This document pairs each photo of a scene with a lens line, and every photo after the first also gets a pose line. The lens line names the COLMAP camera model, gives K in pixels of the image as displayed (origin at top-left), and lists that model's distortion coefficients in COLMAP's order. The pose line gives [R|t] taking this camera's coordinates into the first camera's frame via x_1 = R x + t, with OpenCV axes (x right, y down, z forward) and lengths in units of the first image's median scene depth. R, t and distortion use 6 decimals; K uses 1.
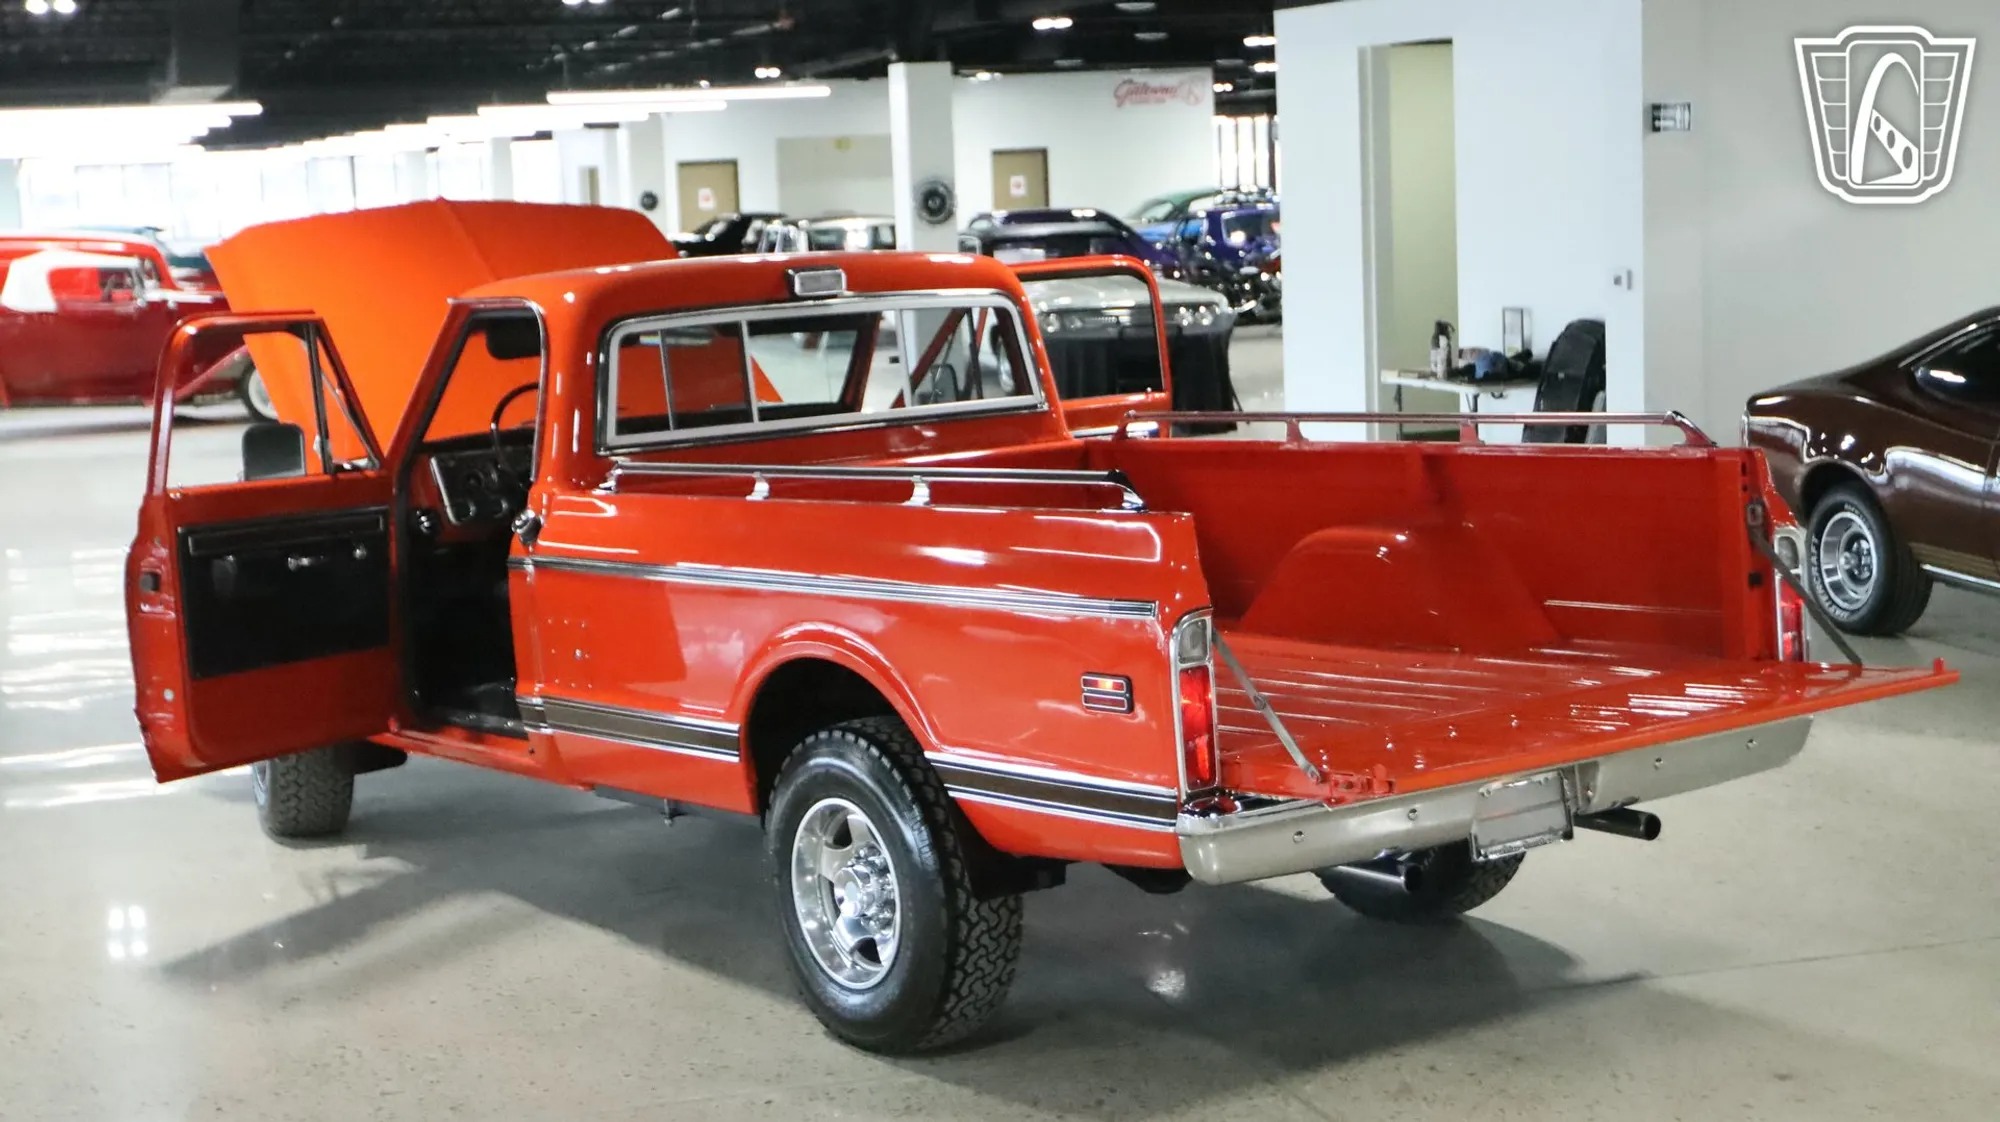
lens RADIAL K [[3046.0, 0, 1000.0], [0, 3046.0, 561.0], [0, 0, 1]] dist [0.027248, -0.094643]
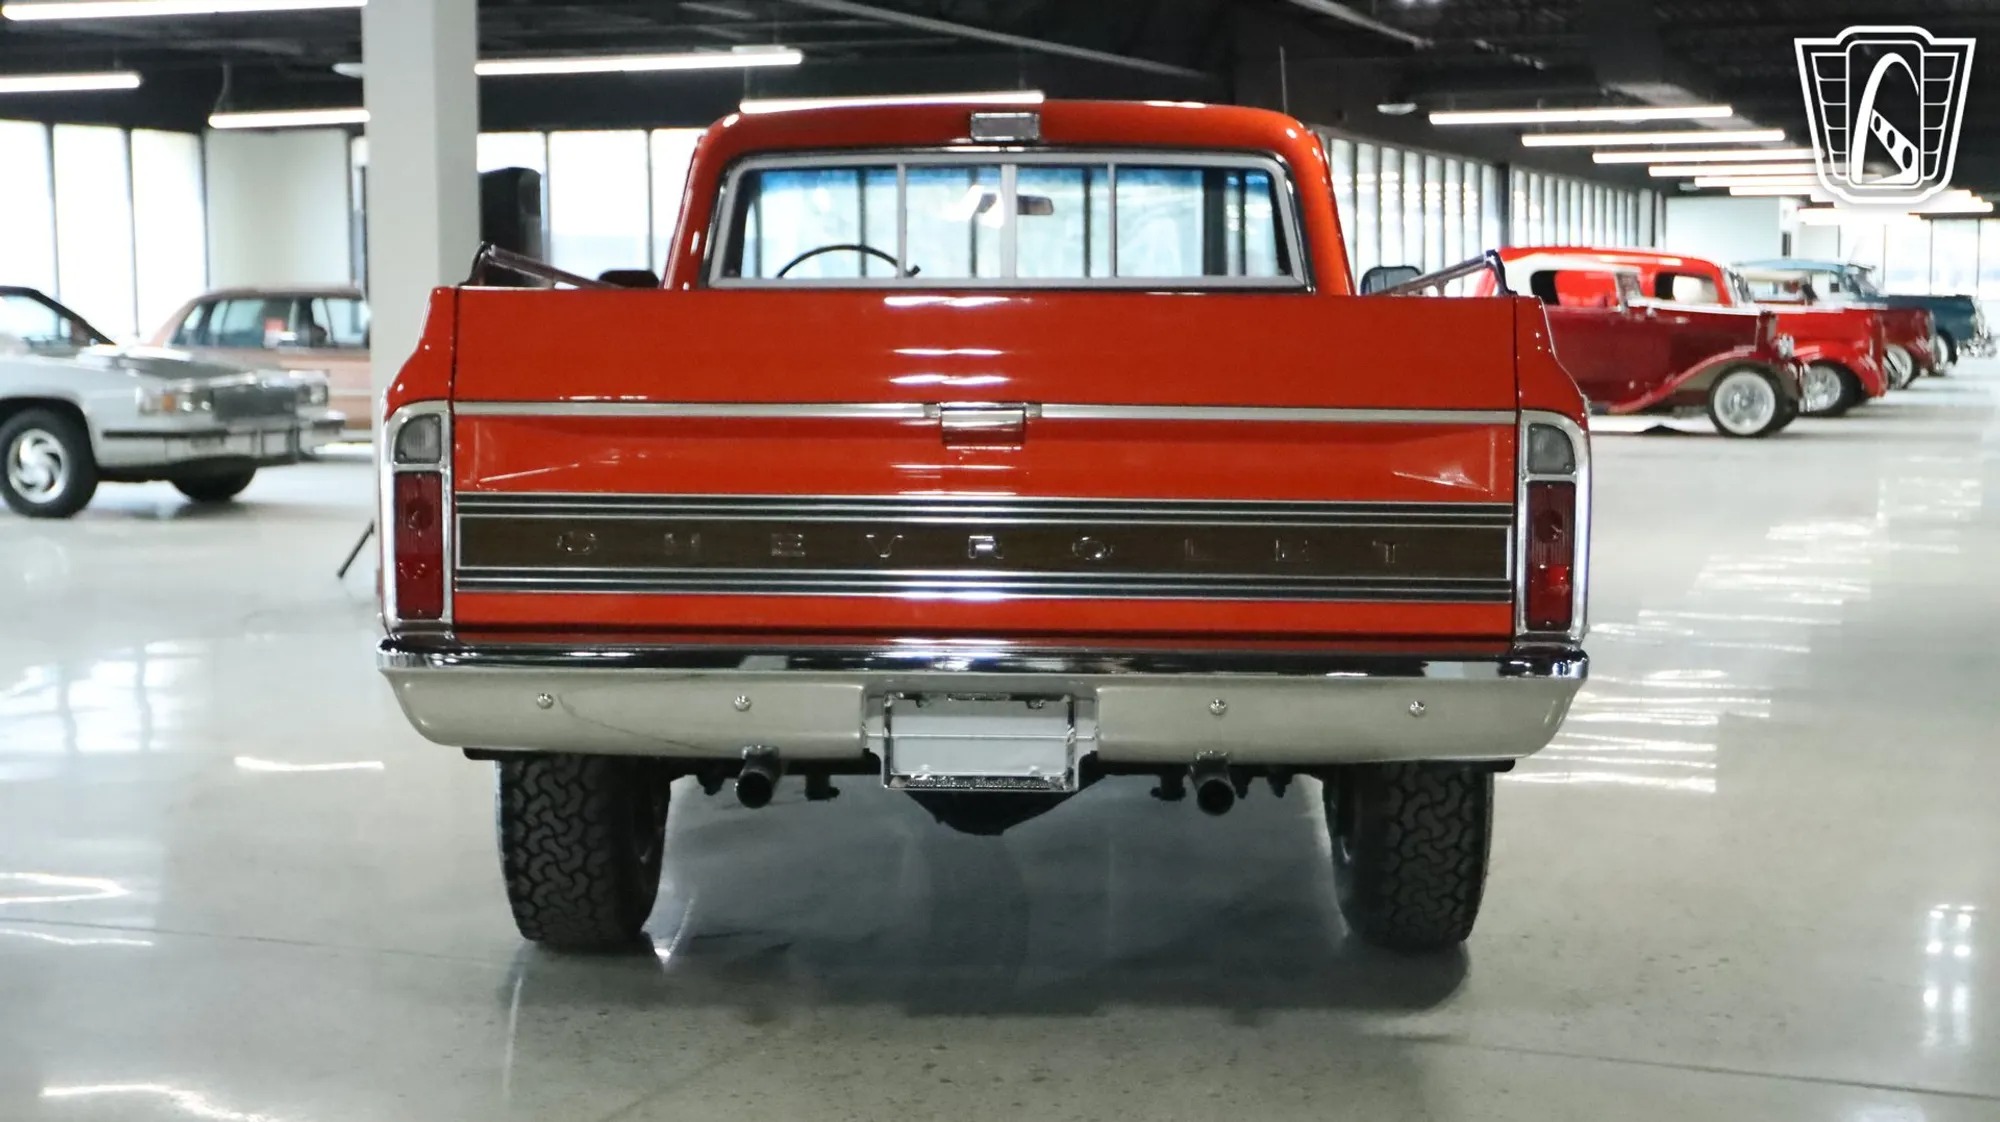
lens RADIAL K [[2963.6, 0, 1000.0], [0, 2963.6, 561.0], [0, 0, 1]] dist [0.007386, 0.025633]
pose [[0.787802, 0.092227, -0.608985, 0.529878], [-0.107355, 0.994152, 0.011680, 0.026116], [0.606501, 0.056176, 0.793096, 0.366880]]
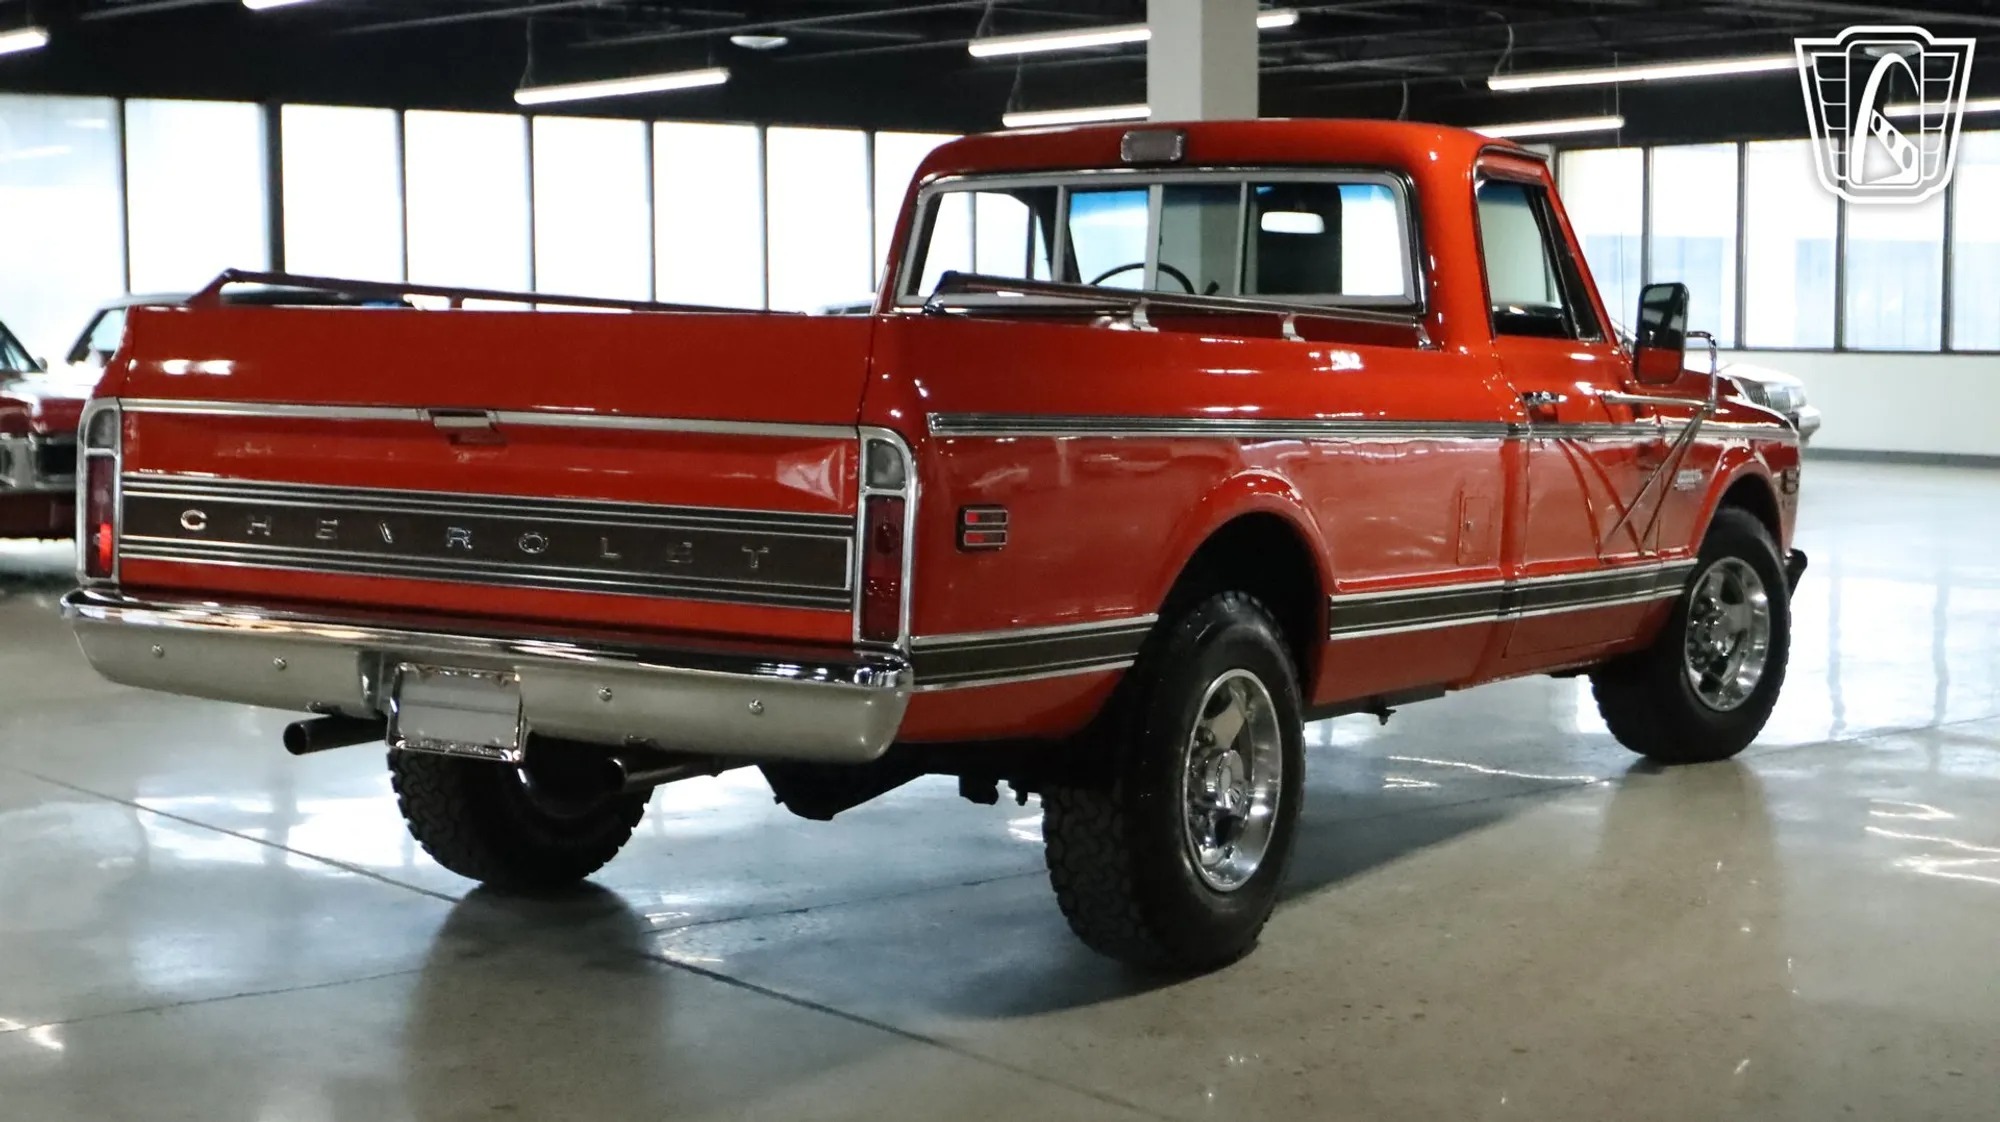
lens RADIAL K [[3046.0, 0, 1000.0], [0, 3046.0, 561.0], [0, 0, 1]] dist [0.027248, -0.094643]
pose [[0.376888, 0.115457, -0.919035, 0.856800], [-0.134884, 0.988465, 0.068865, -0.030414], [0.916385, 0.098008, 0.388114, 0.698339]]
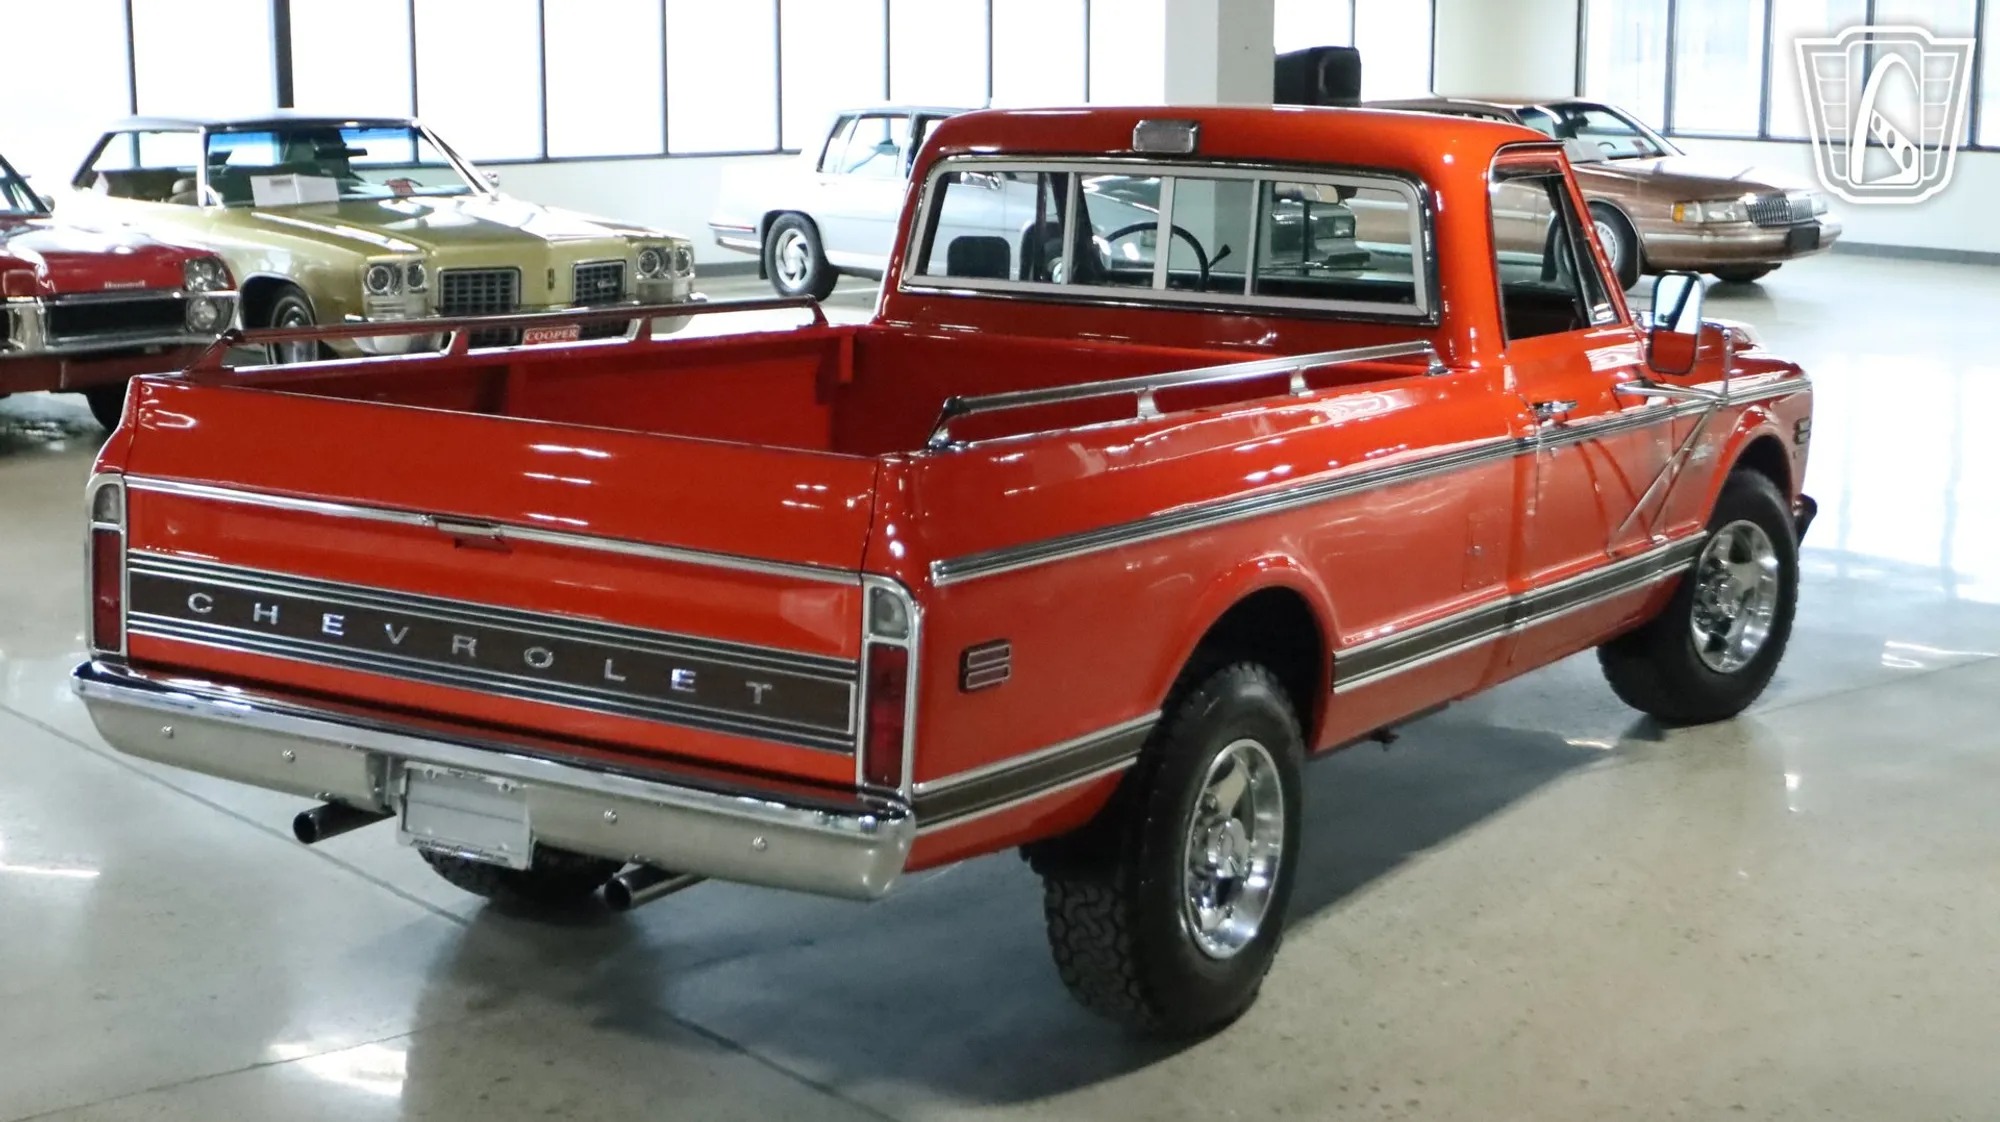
lens RADIAL K [[3041.9, 0, 1000.0], [0, 3041.9, 561.0], [0, 0, 1]] dist [0.001668, 0.137877]
pose [[0.371227, 0.207638, -0.905029, 0.841125], [-0.140826, 0.975992, 0.166154, -0.125945], [0.917801, 0.065771, 0.391555, 0.693231]]
